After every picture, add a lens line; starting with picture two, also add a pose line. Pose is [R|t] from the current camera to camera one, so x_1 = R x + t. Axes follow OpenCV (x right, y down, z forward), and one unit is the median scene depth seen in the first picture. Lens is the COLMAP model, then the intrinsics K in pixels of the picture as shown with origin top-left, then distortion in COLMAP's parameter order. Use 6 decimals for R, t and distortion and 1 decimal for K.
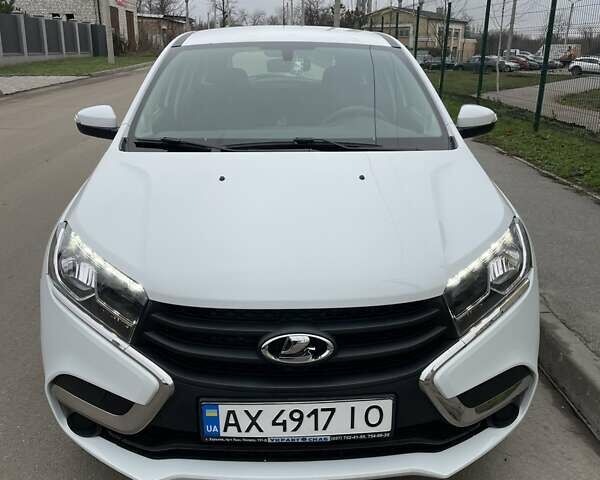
lens RADIAL K [[603.7, 0, 300.0], [0, 603.7, 240.0], [0, 0, 1]] dist [0.109027, -0.152886]
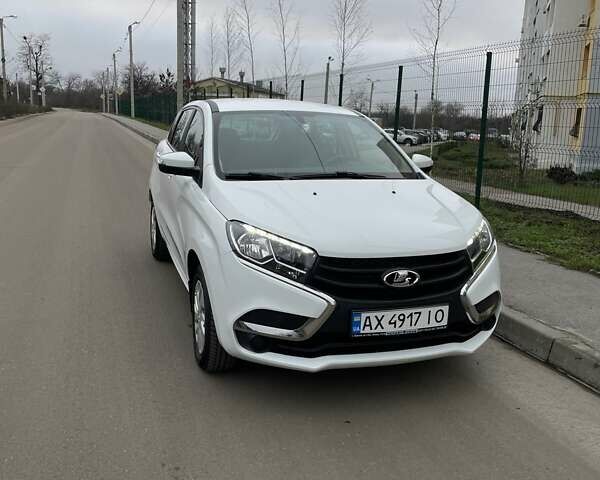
lens RADIAL K [[603.7, 0, 300.0], [0, 603.7, 240.0], [0, 0, 1]] dist [0.109027, -0.152886]
pose [[0.958884, -0.030975, 0.282102, -0.776567], [0.059679, 0.993807, -0.093731, 0.209830], [-0.277452, 0.106712, 0.954795, -0.628909]]
